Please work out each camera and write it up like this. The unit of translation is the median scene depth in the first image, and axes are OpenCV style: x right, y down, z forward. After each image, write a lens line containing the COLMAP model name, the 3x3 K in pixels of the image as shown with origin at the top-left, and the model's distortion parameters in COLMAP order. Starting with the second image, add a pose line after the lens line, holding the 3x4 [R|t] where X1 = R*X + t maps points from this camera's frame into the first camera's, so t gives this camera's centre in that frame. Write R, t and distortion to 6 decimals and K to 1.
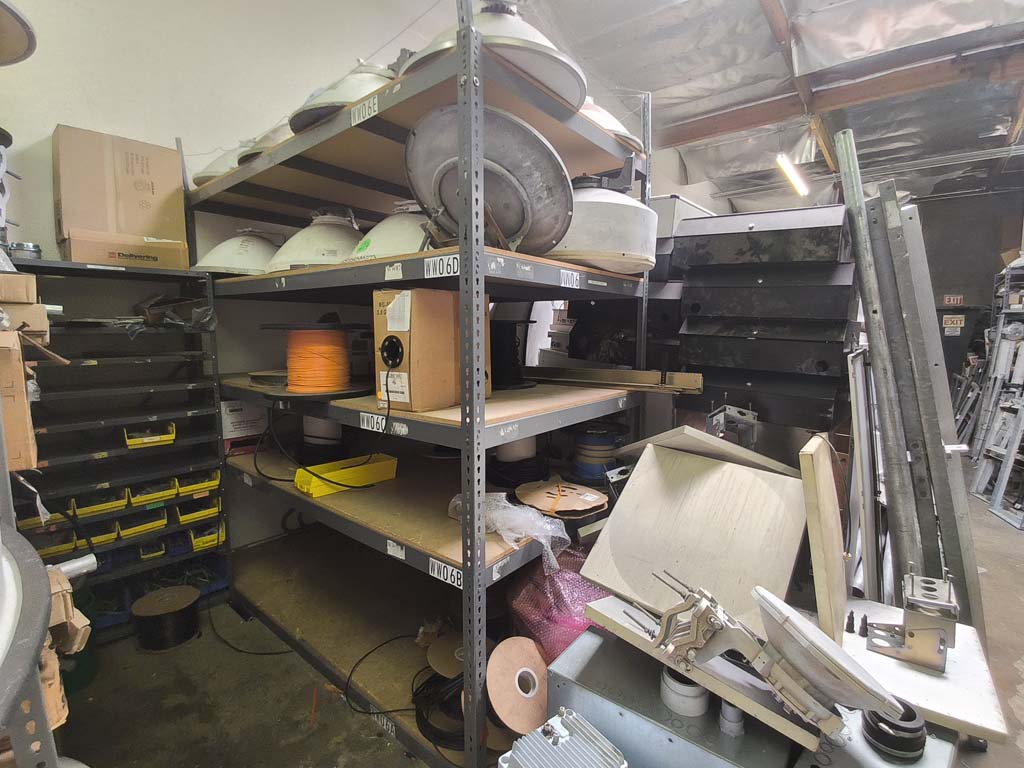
lens RADIAL K [[472.6, 0, 518.0], [0, 472.6, 386.2], [0, 0, 1]] dist [-0.012655, -0.008972]
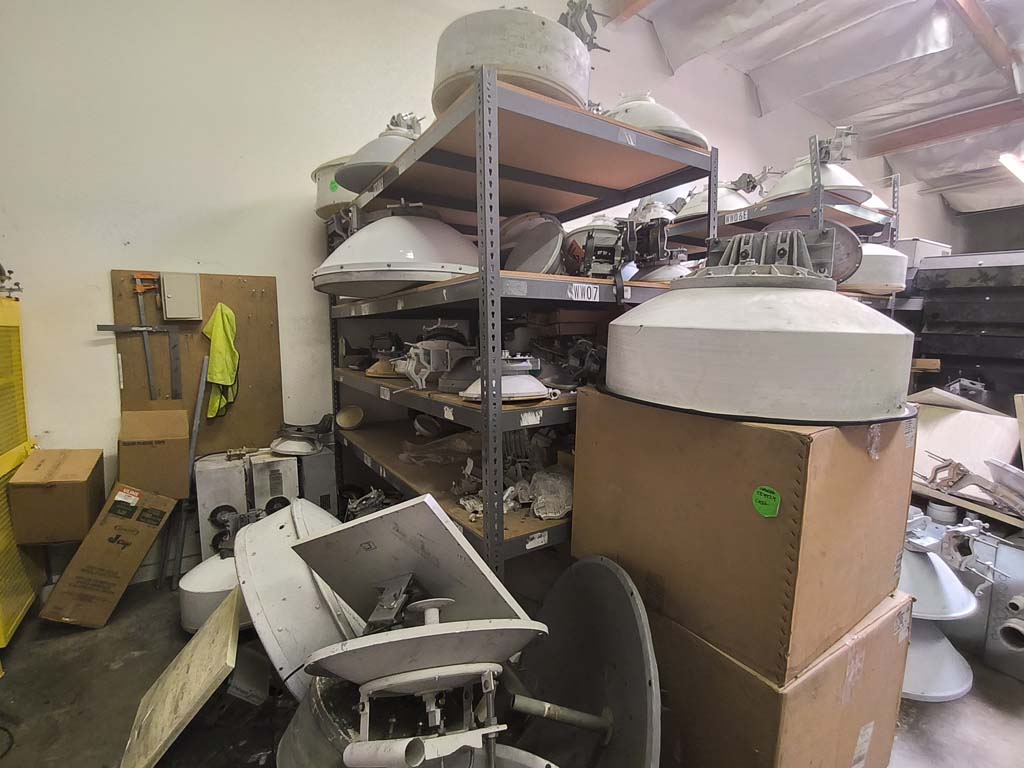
lens RADIAL K [[472.6, 0, 508.6], [0, 472.6, 382.0], [0, 0, 1]] dist [-0.012655, -0.008972]
pose [[0.951038, 0.021301, -0.308338, -0.468763], [-0.025369, 0.999636, -0.009189, 0.095460], [0.308030, 0.016561, 0.951233, -0.847211]]
